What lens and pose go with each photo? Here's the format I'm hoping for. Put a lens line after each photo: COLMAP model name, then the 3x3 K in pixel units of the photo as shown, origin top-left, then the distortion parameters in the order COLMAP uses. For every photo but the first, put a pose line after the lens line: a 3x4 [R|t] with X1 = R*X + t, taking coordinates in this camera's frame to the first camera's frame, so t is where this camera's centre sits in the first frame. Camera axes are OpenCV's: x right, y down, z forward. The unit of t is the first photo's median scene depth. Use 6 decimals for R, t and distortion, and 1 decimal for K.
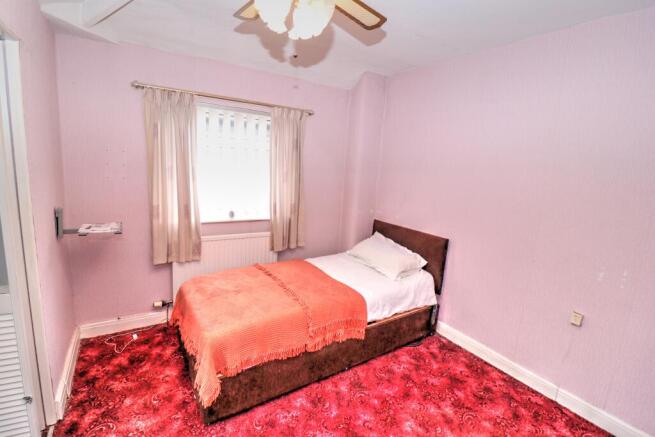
lens RADIAL K [[304.2, 0, 320.5], [0, 304.2, 214.5], [0, 0, 1]] dist [0.001574, -0.013952]
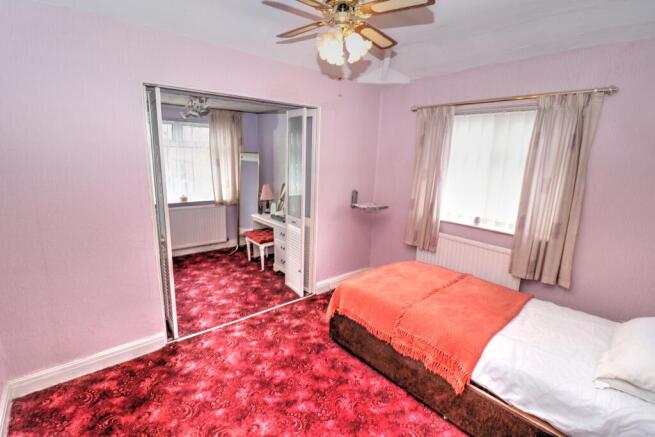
lens RADIAL K [[304.2, 0, 320.5], [0, 304.2, 214.5], [0, 0, 1]] dist [0.001574, -0.013952]
pose [[0.123492, 0.136315, -0.982938, 0.651555], [-0.191987, 0.975088, 0.111106, -0.033057], [0.973597, 0.174991, 0.146586, 0.407550]]
